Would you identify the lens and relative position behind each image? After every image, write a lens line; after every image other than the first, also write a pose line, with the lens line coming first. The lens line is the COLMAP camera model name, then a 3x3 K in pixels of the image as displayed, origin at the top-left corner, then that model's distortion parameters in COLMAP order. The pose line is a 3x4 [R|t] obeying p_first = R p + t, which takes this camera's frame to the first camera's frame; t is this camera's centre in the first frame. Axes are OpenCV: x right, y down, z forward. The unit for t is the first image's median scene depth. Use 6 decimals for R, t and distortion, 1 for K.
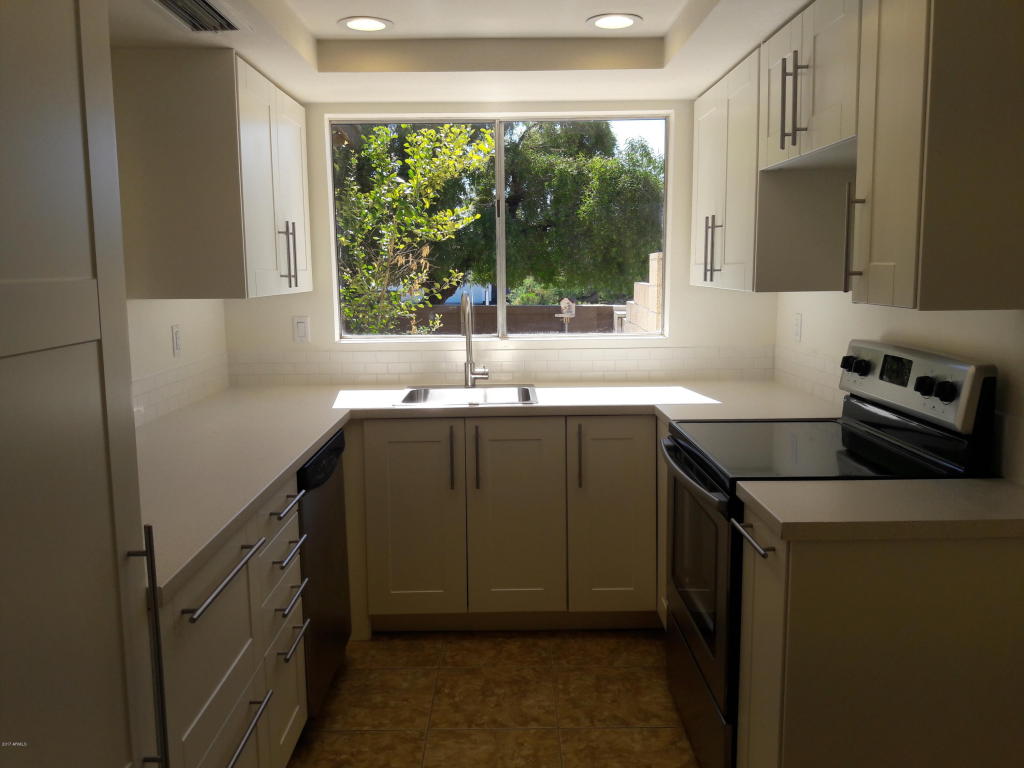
lens RADIAL K [[820.1, 0, 512.0], [0, 820.1, 384.0], [0, 0, 1]] dist [0.159272, -0.495934]
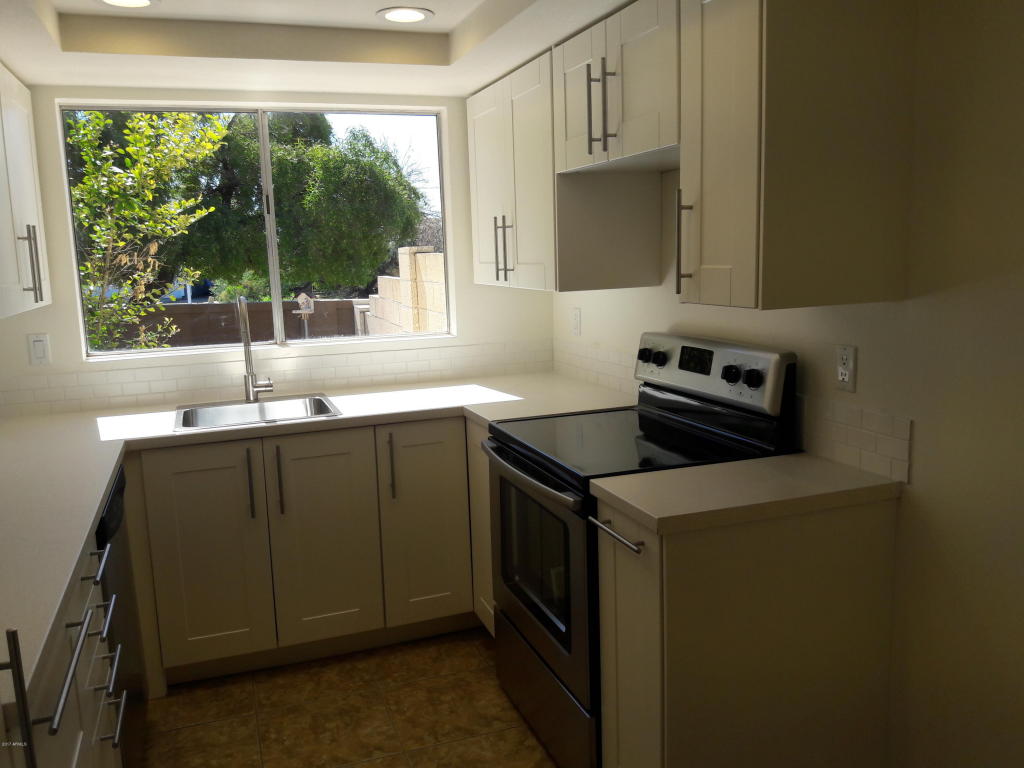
lens RADIAL K [[830.7, 0, 512.0], [0, 830.7, 384.0], [0, 0, 1]] dist [0.042663, -0.135216]
pose [[0.940468, -0.071271, 0.332326, -0.099267], [0.066974, 0.997457, 0.024382, -0.021946], [-0.333218, -0.000673, 0.942849, 0.041343]]
